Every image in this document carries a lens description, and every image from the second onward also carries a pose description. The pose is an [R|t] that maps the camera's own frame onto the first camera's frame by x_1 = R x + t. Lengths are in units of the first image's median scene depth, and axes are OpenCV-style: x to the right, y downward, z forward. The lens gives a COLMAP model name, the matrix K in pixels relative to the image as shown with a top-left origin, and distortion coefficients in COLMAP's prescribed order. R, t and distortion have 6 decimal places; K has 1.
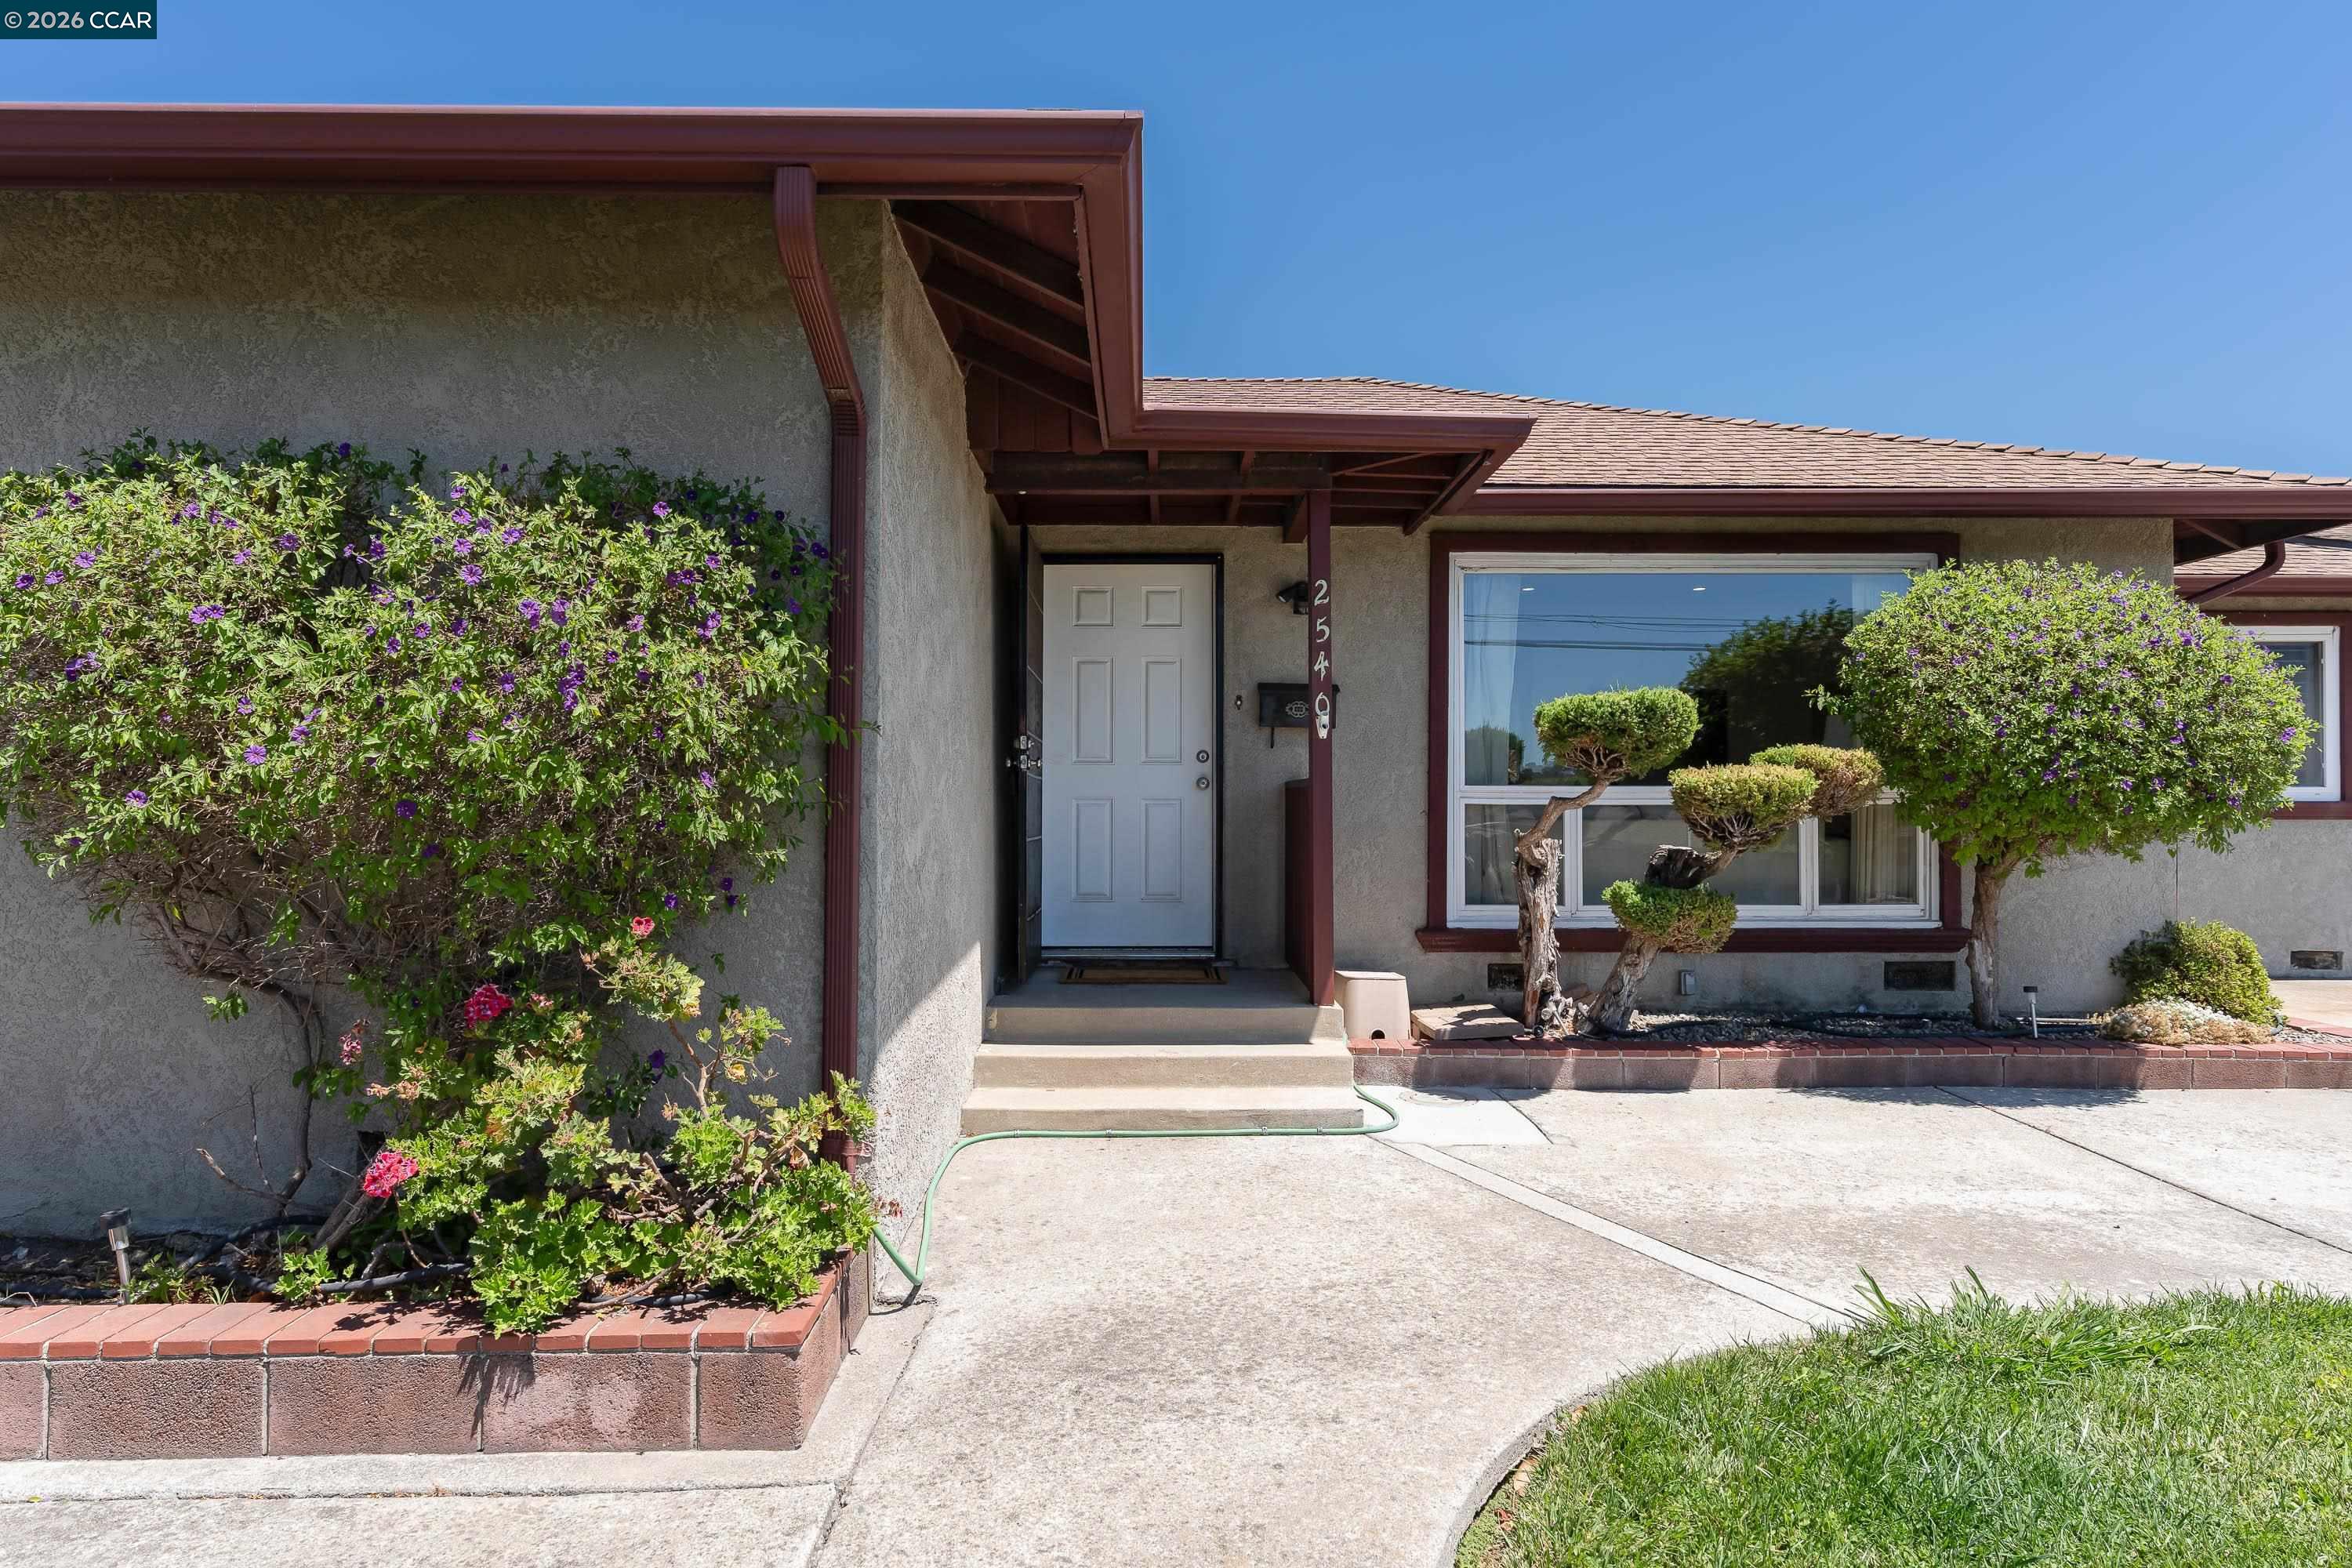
lens RADIAL K [[1380.7, 0, 1172.3], [0, 1380.7, 785.6], [0, 0, 1]] dist [-0.004522, -0.000225]
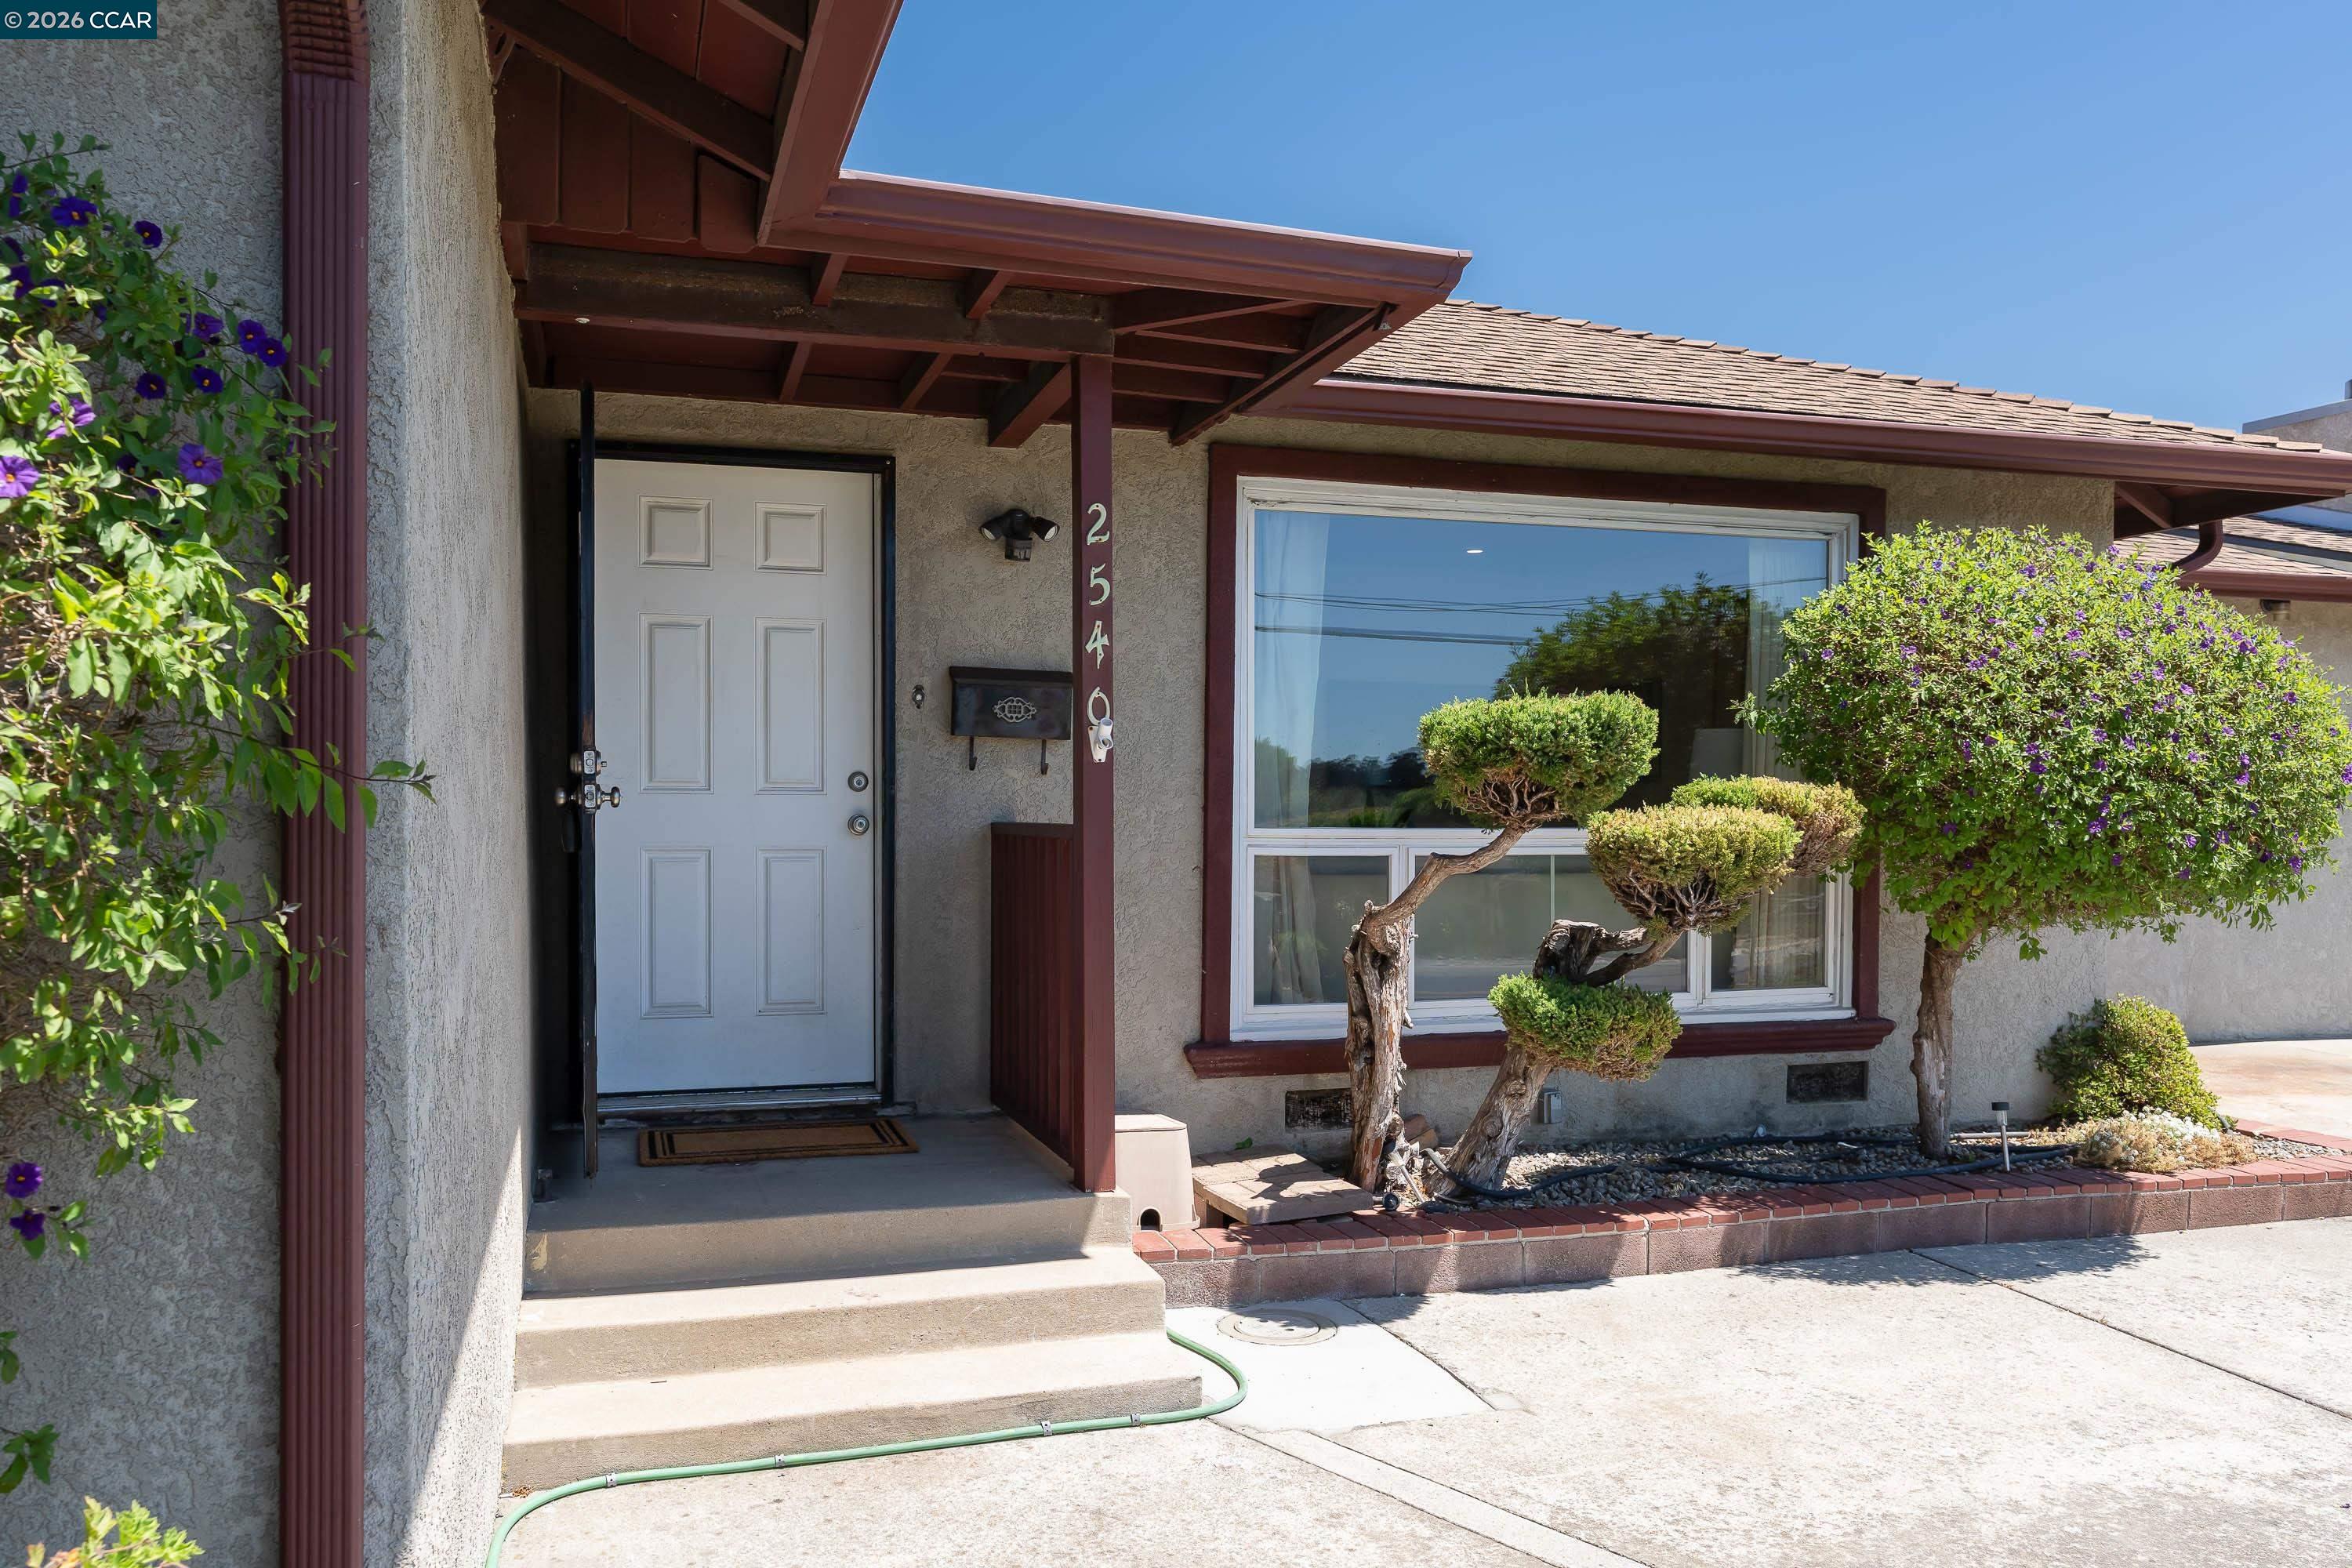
lens RADIAL K [[1751.0, 0, 1168.0], [0, 1751.0, 859.5], [0, 0, 1]] dist [-0.003583, 0.011748]
pose [[0.959097, -0.005219, 0.283031, -0.081816], [-0.006130, 0.999213, 0.039201, -0.021172], [-0.283012, -0.039332, 0.958309, 0.234890]]
